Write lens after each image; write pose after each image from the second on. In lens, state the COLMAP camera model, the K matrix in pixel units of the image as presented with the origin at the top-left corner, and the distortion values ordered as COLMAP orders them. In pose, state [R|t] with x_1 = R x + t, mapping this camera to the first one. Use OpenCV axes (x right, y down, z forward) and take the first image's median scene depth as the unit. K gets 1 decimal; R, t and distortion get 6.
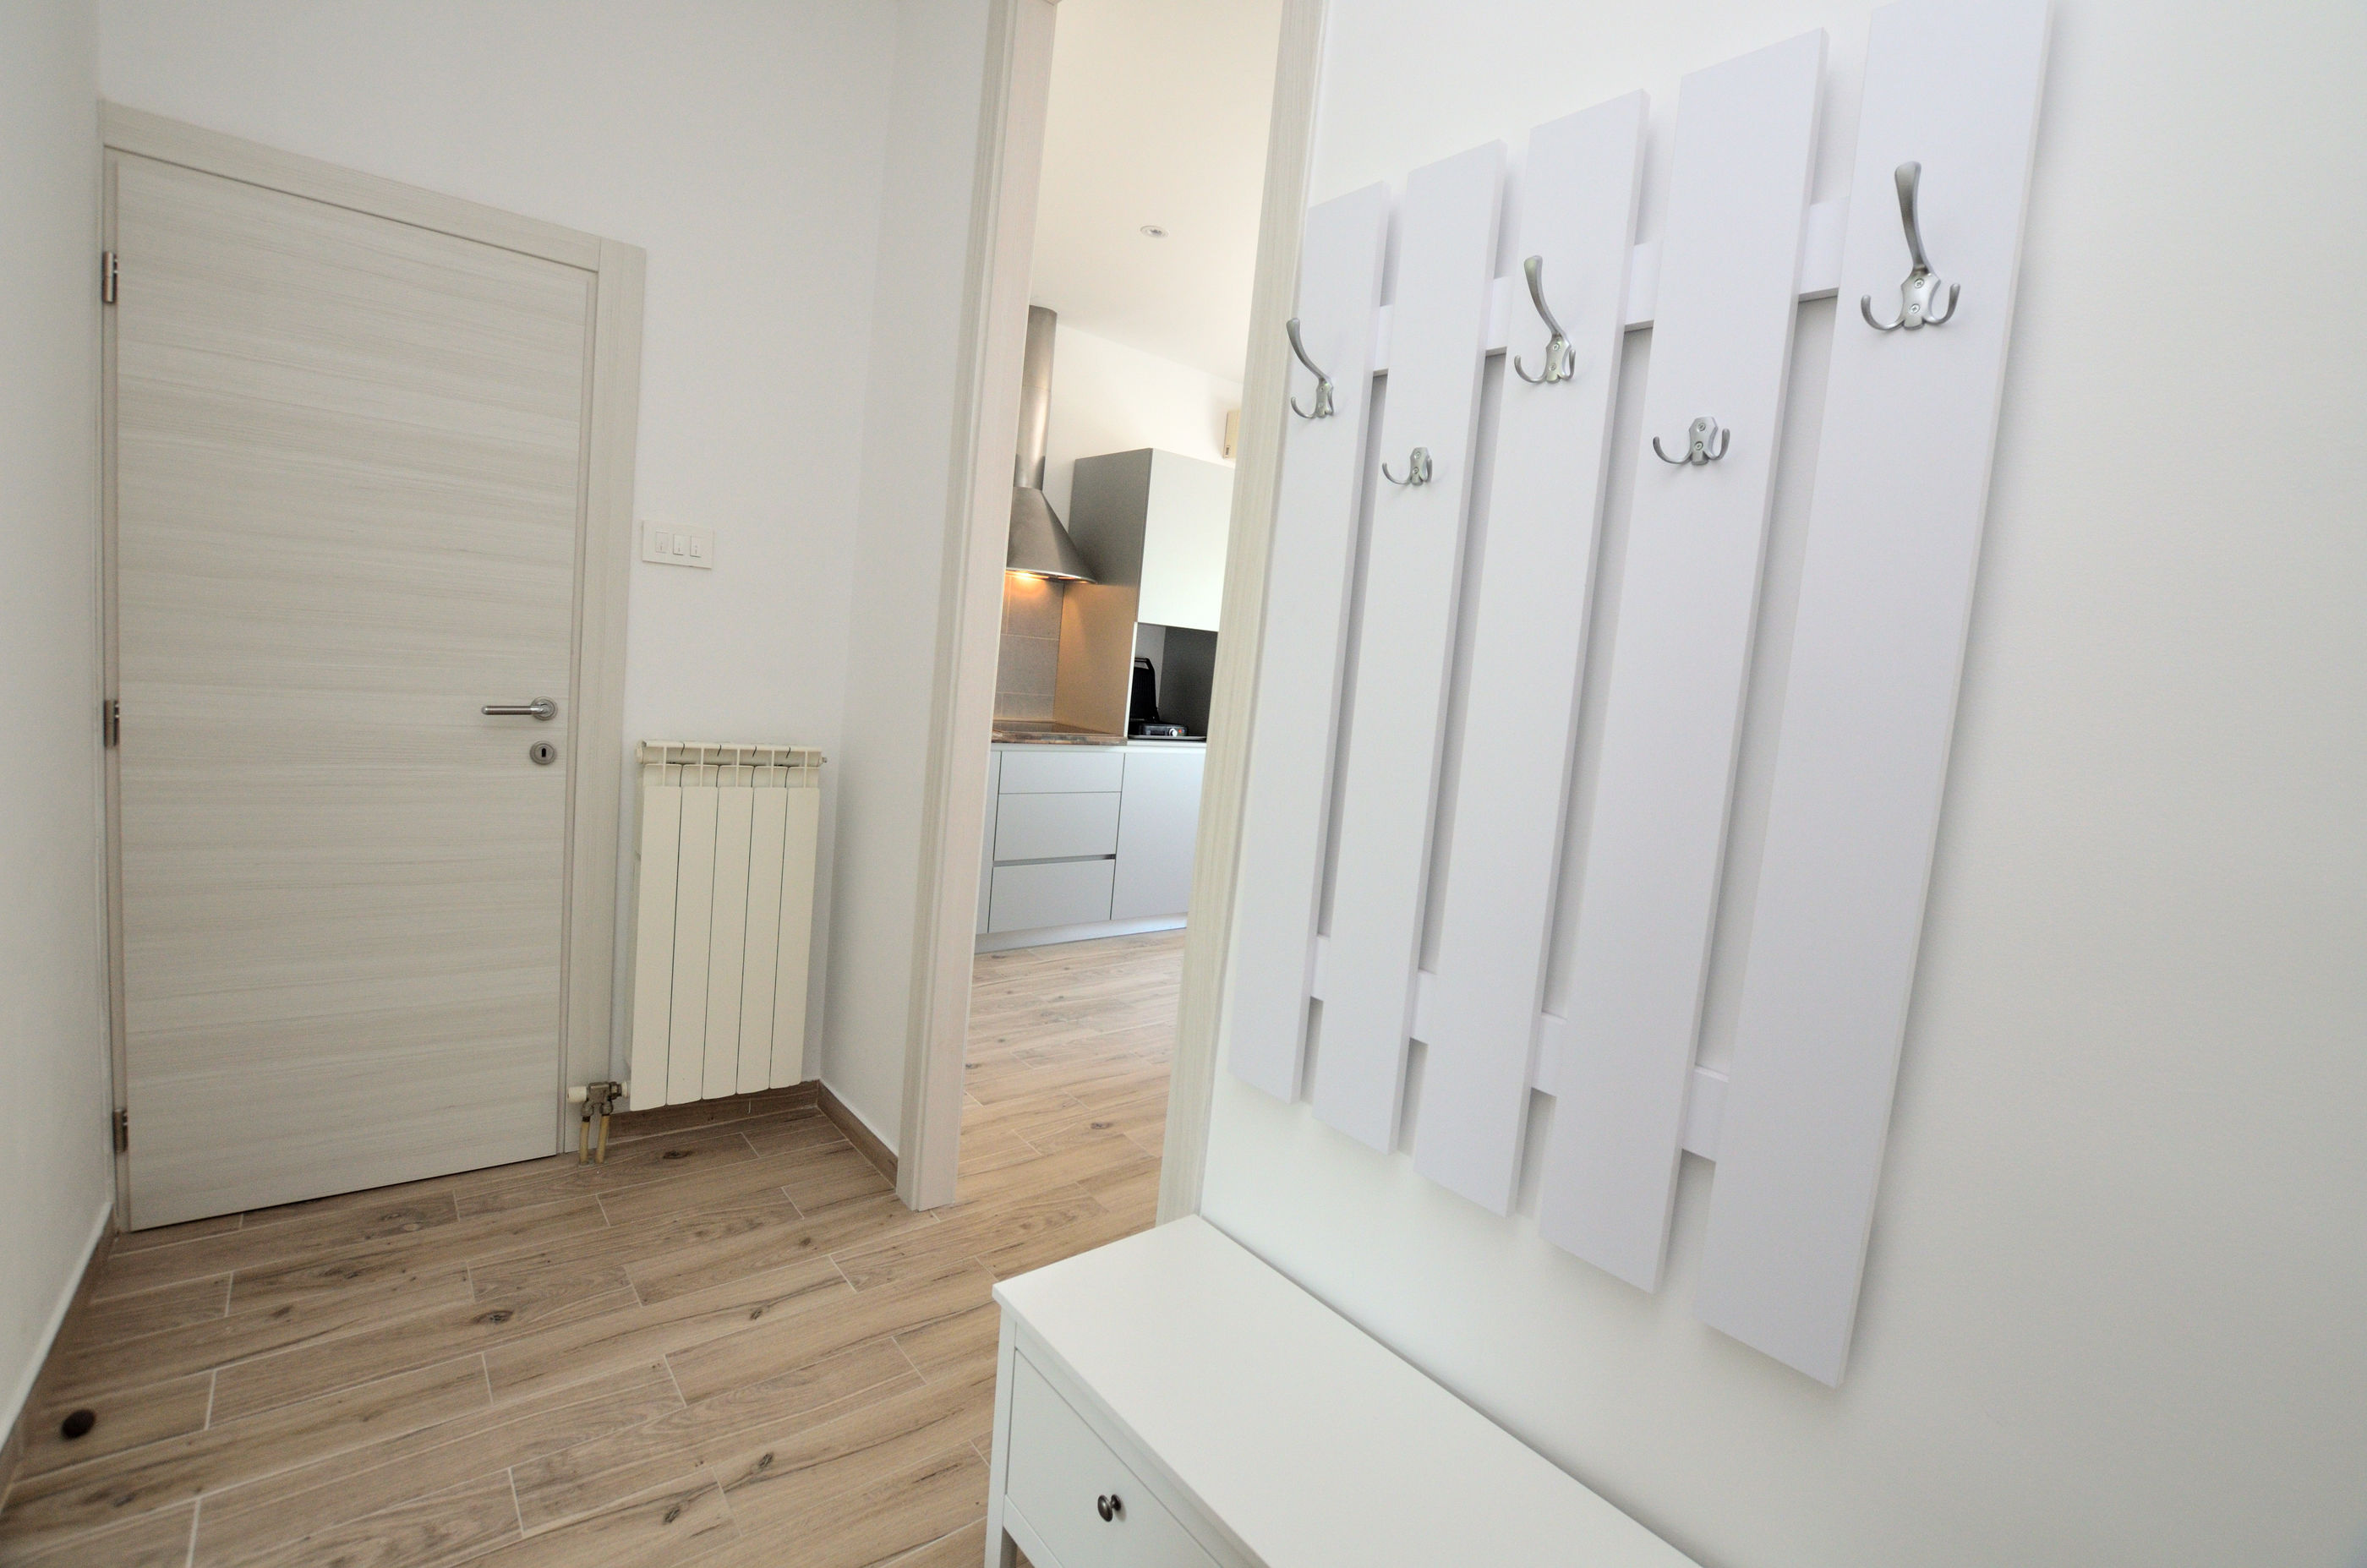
lens RADIAL K [[1042.4, 0, 1189.8], [0, 1042.4, 775.8], [0, 0, 1]] dist [-0.035297, 0.006048]
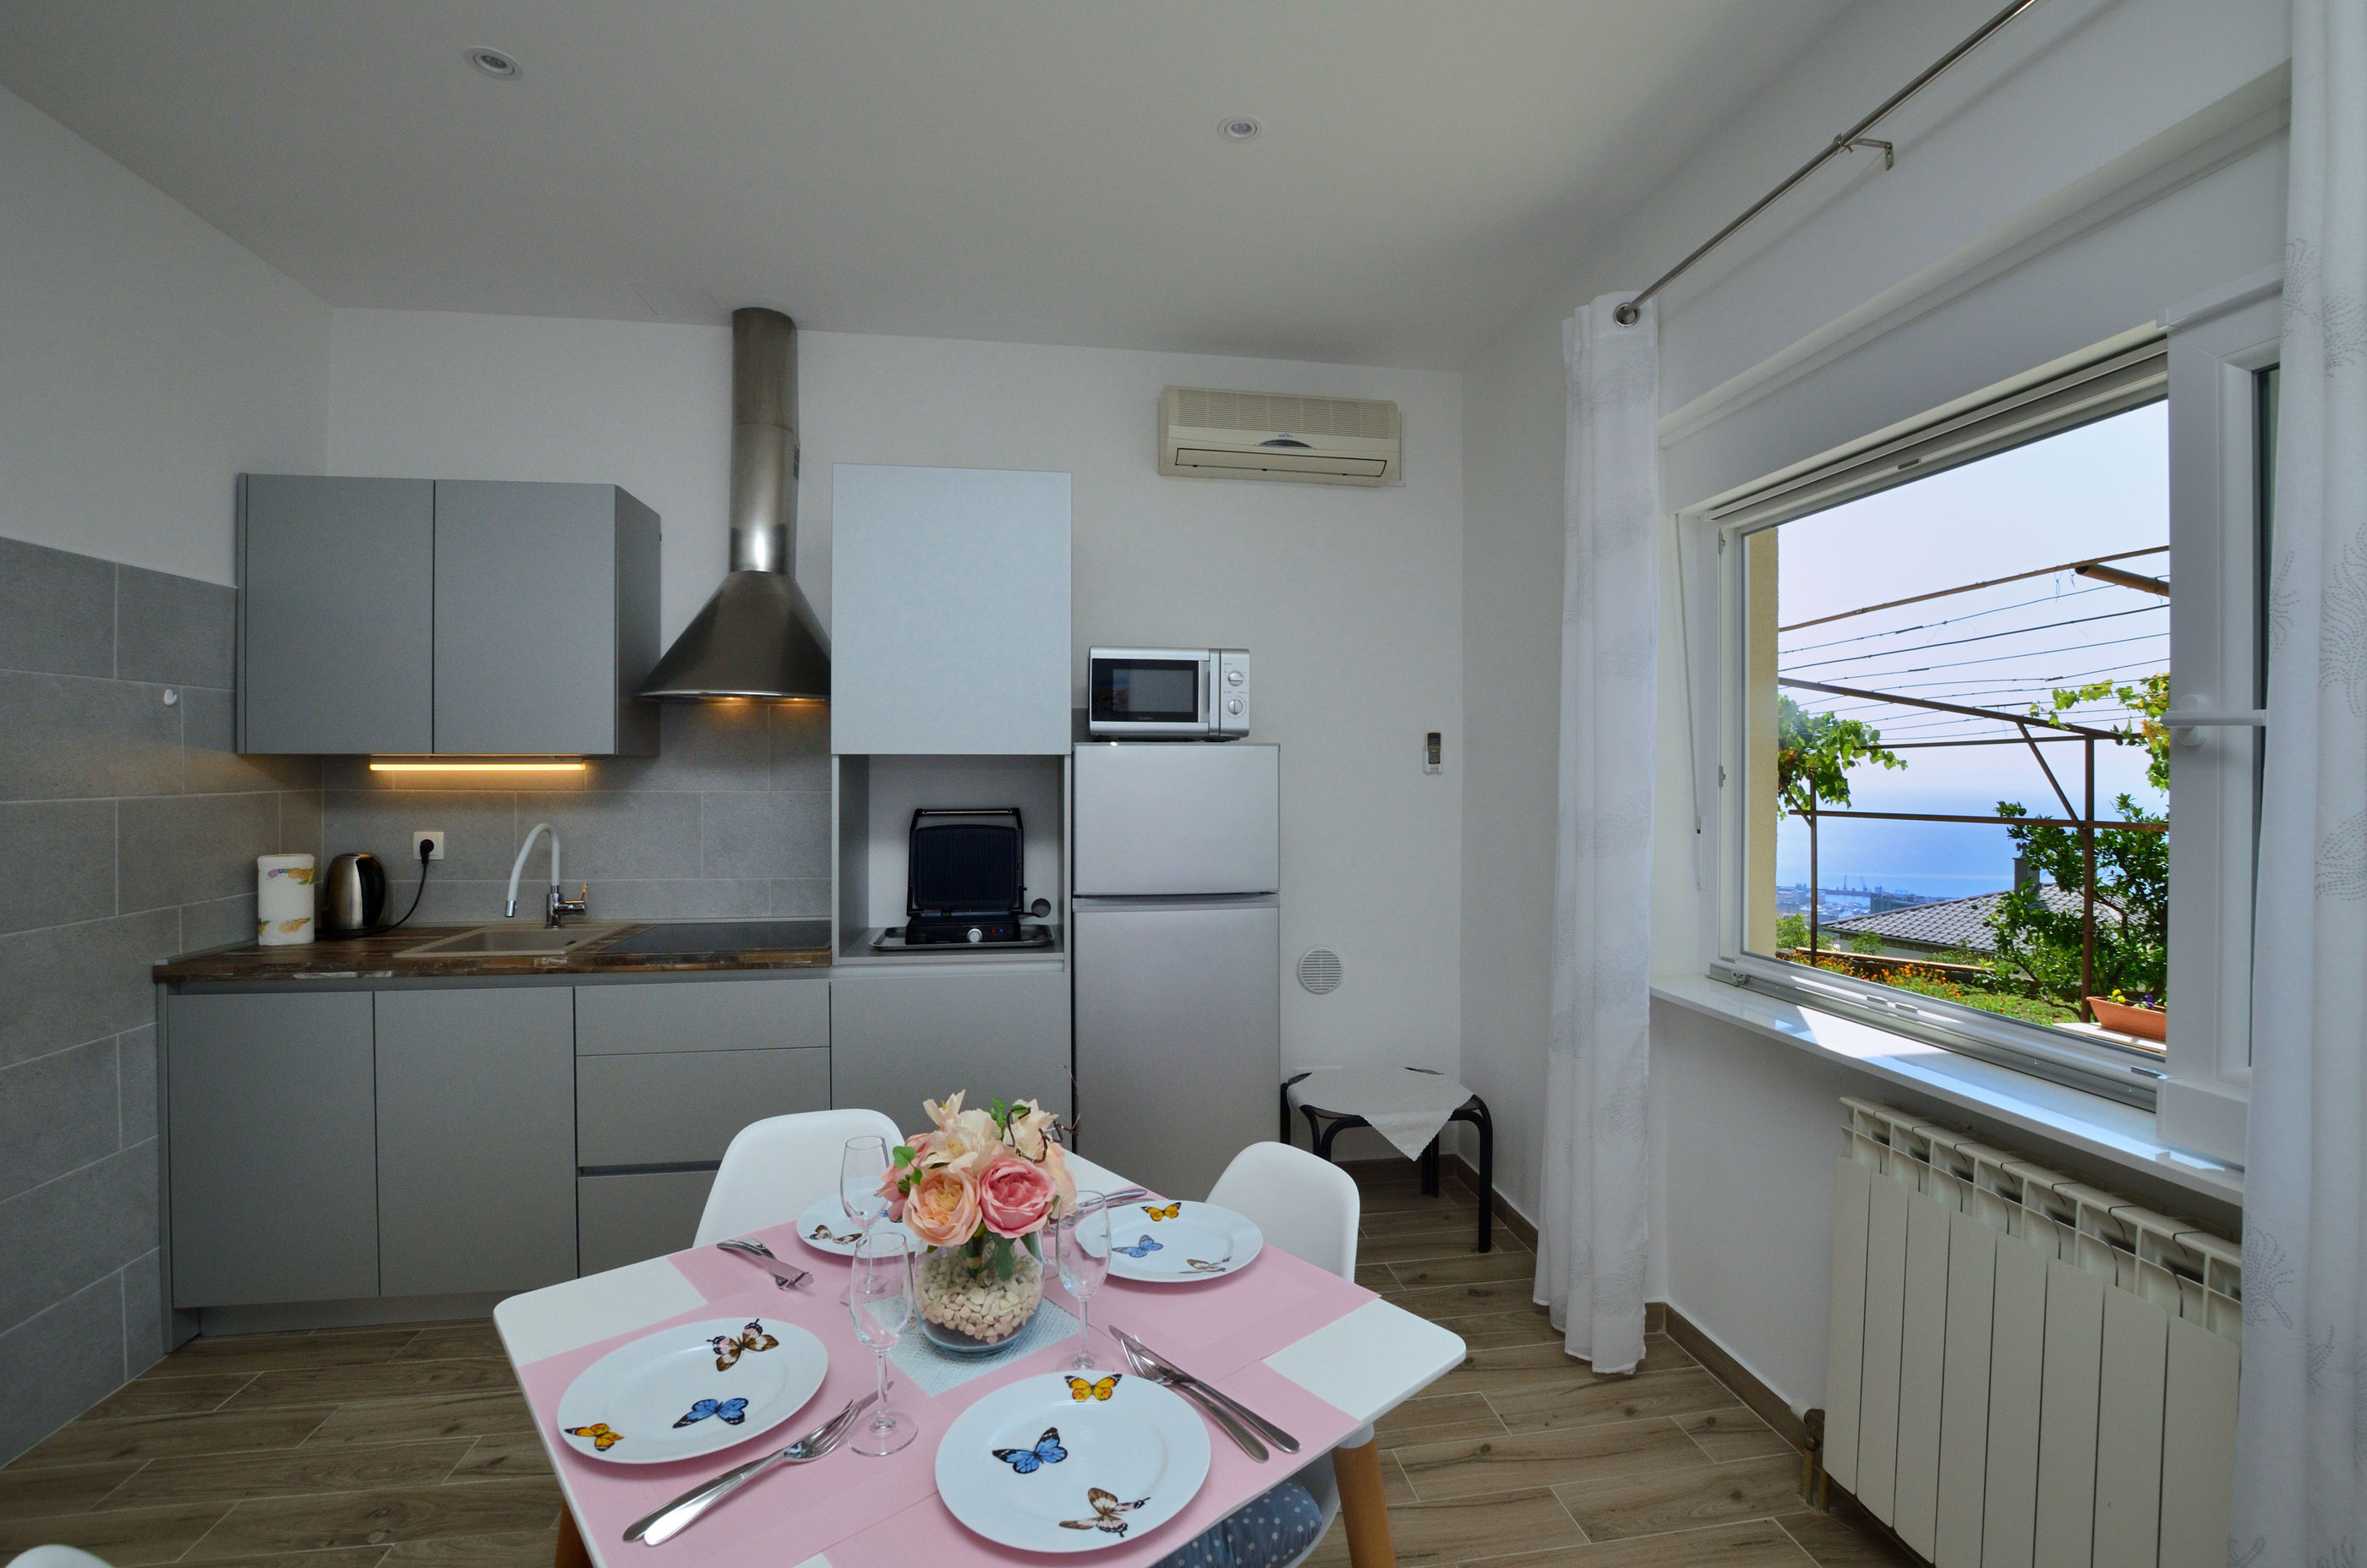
lens RADIAL K [[1042.4, 0, 1189.8], [0, 1042.4, 775.8], [0, 0, 1]] dist [-0.035297, 0.006048]
pose [[0.857684, -0.091859, -0.505905, 0.443955], [0.021555, 0.989471, -0.143118, -0.050750], [0.513725, 0.111845, 0.850634, 0.645585]]
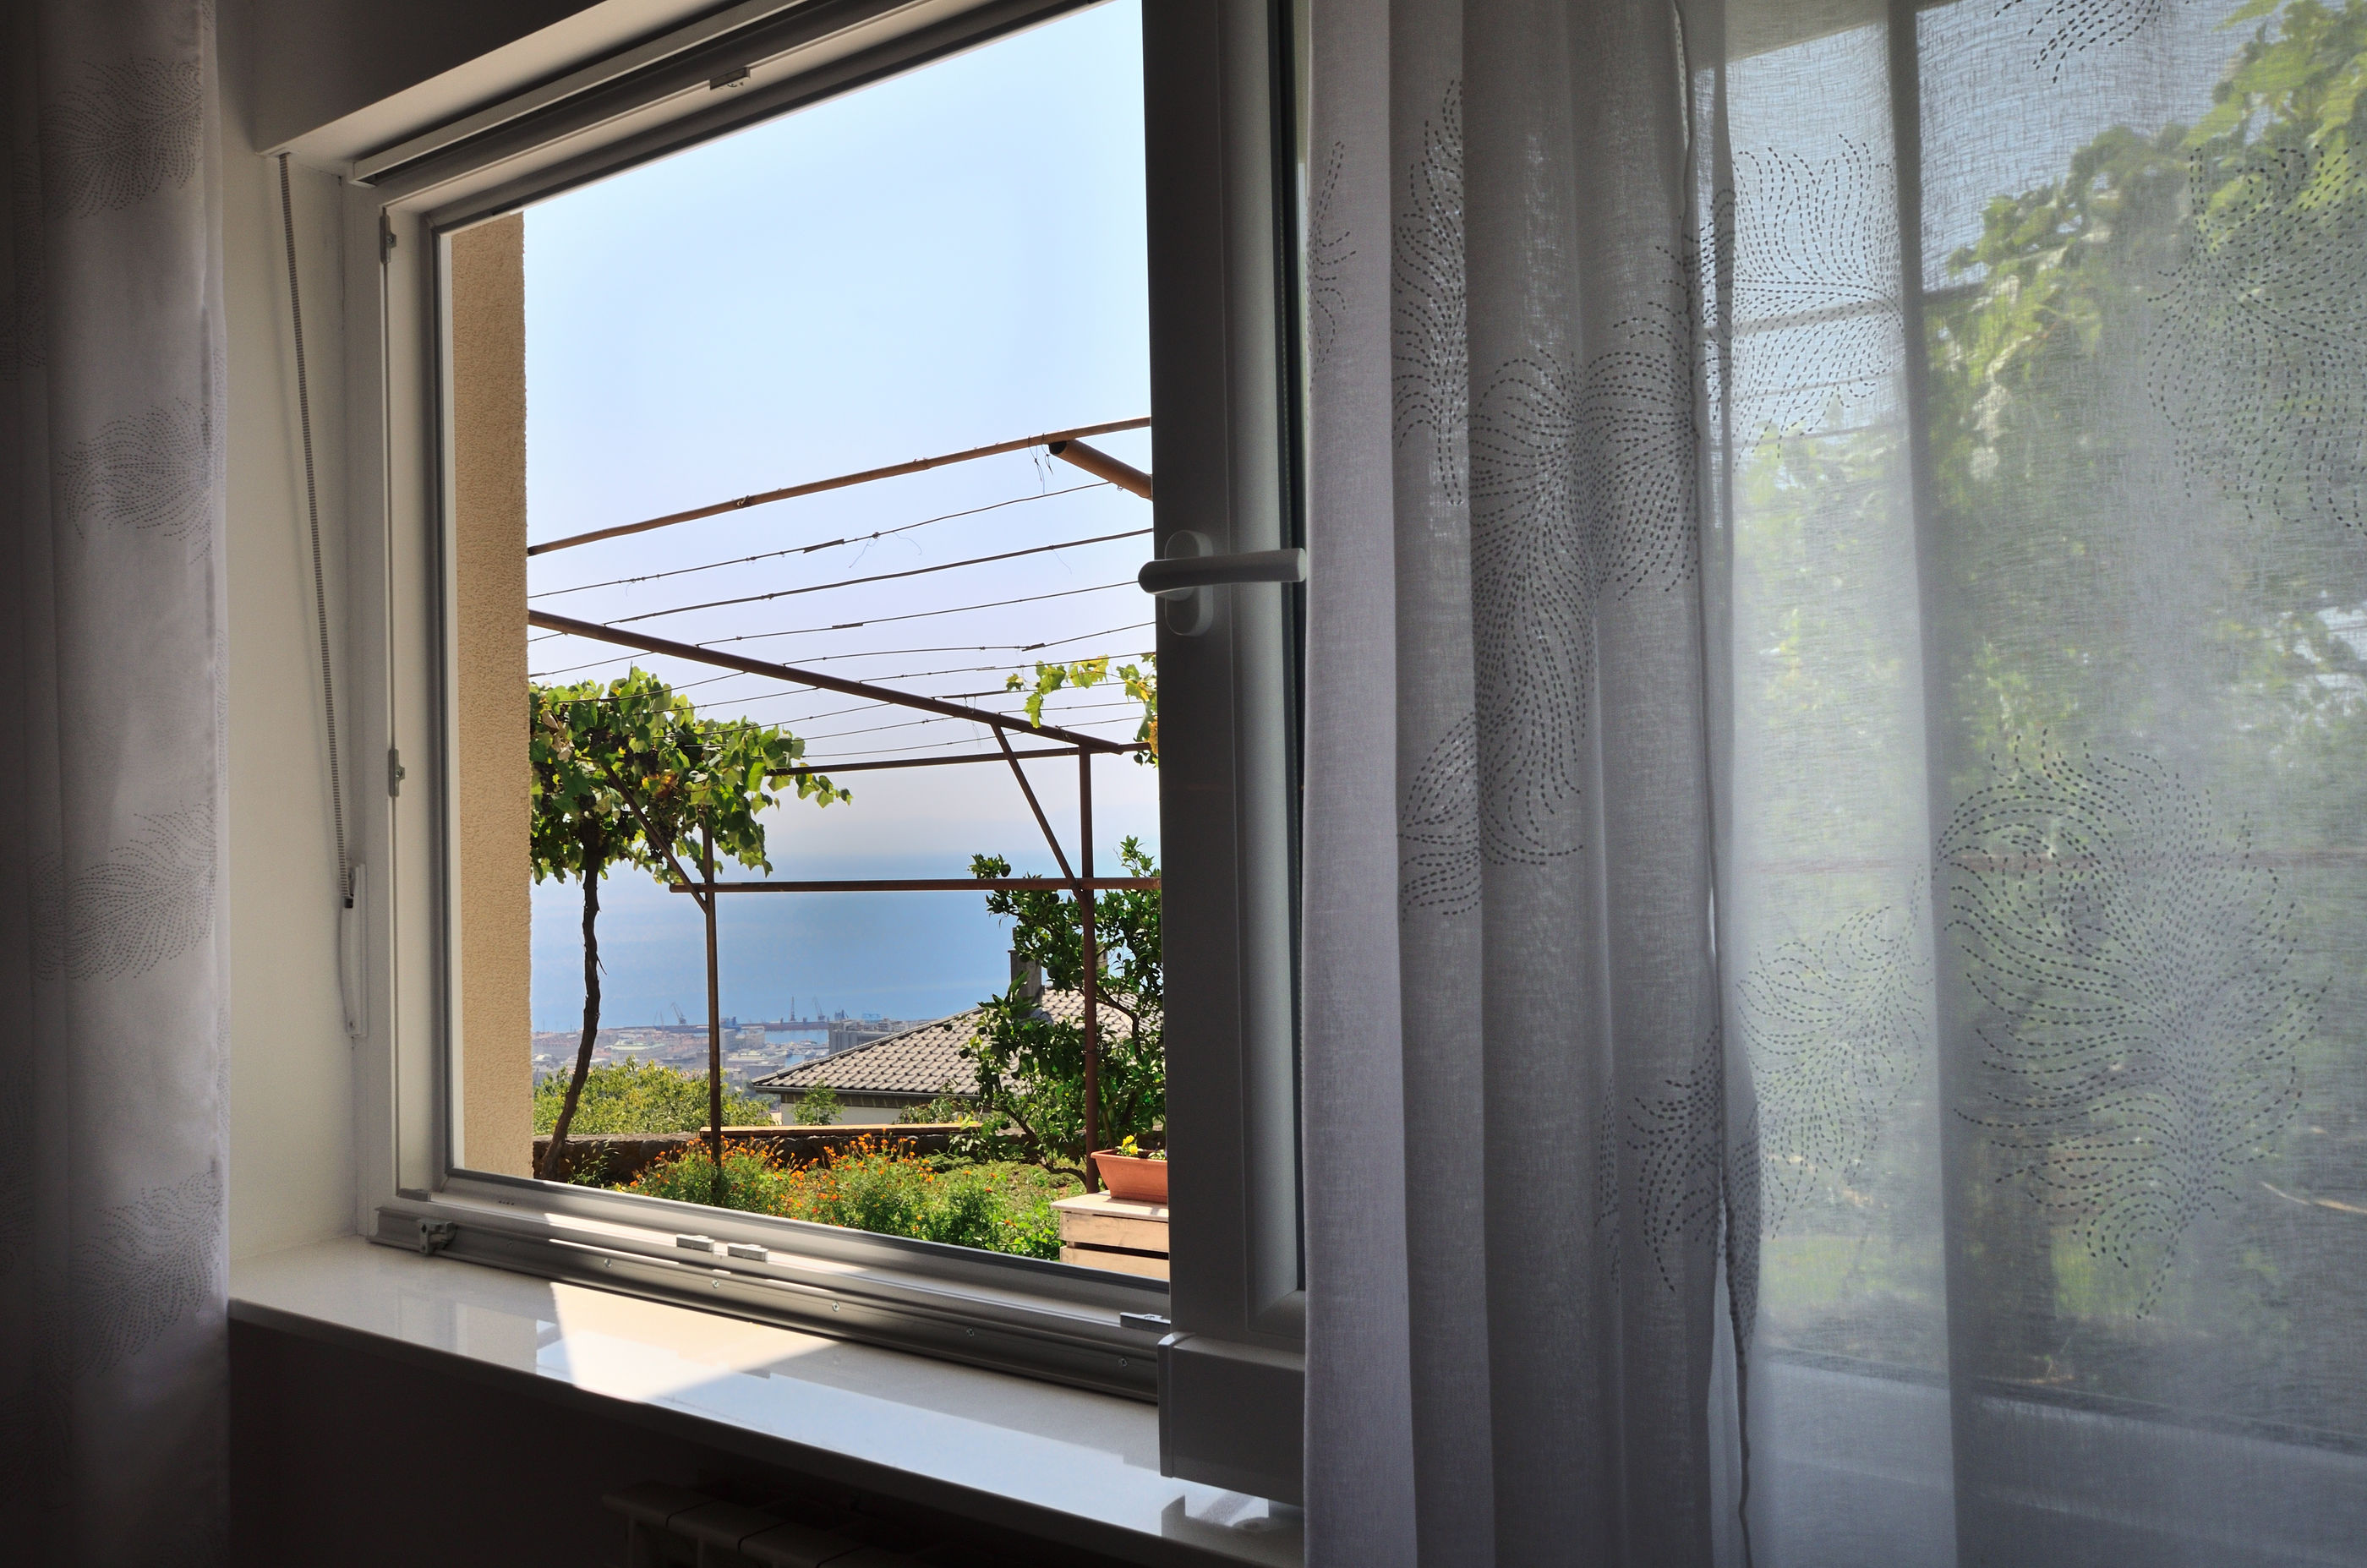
lens RADIAL K [[1943.3, 0, 1184.2], [0, 1943.3, 838.1], [0, 0, 1]] dist [-0.006746, -0.006955]
pose [[0.965238, -0.120739, 0.231814, 0.480498], [0.142880, 0.986406, -0.081169, -0.045513], [-0.218862, 0.111469, 0.969368, 0.792243]]
